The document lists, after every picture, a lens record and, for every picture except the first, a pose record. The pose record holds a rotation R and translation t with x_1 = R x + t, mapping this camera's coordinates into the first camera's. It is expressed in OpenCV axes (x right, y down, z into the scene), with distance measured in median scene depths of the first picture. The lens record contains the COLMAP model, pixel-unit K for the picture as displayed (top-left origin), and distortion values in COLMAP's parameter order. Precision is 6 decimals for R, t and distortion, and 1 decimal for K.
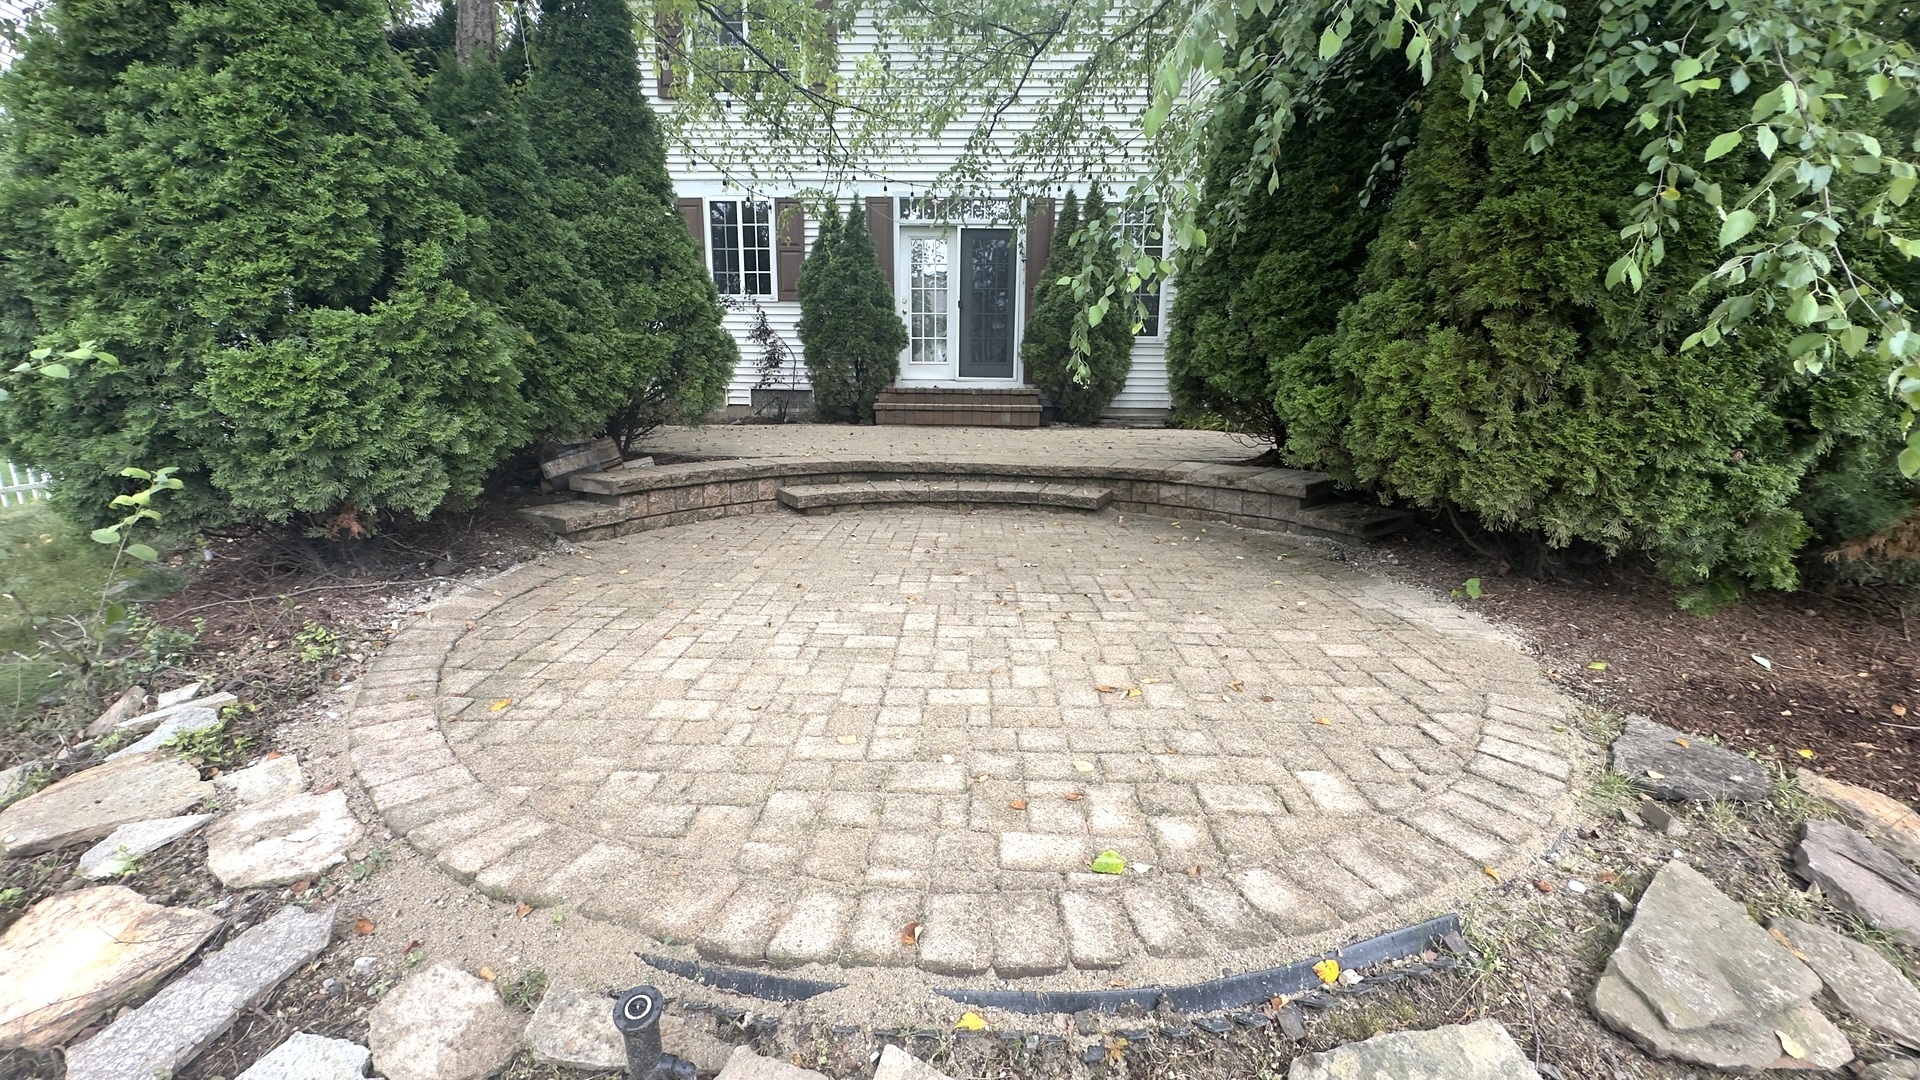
lens RADIAL K [[763.1, 0, 965.8], [0, 763.1, 545.1], [0, 0, 1]] dist [-0.001431, 0.001444]
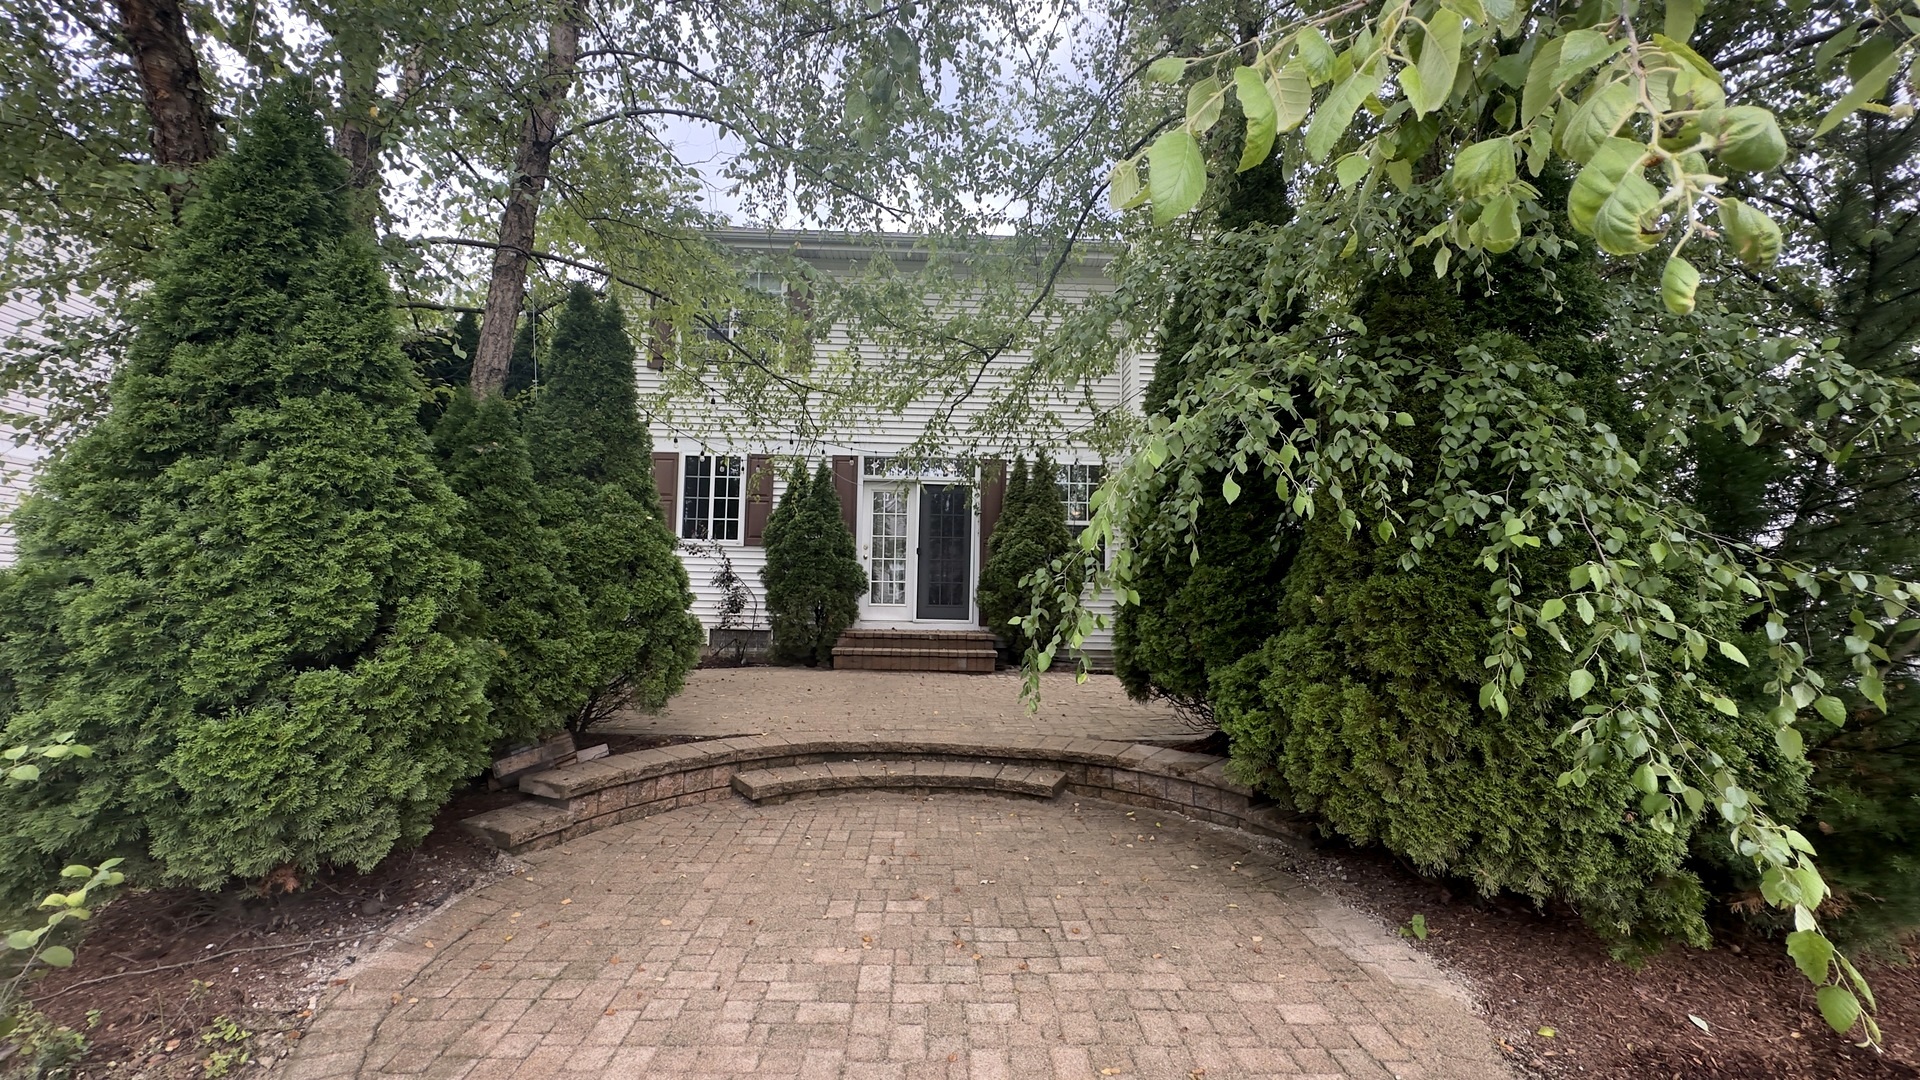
lens RADIAL K [[763.1, 0, 964.7], [0, 763.1, 547.3], [0, 0, 1]] dist [-0.001431, 0.001444]
pose [[0.998399, 0.012330, 0.055206, -0.006712], [0.002361, 0.966019, -0.258460, -0.183402], [-0.056517, 0.258177, 0.964443, -0.090335]]
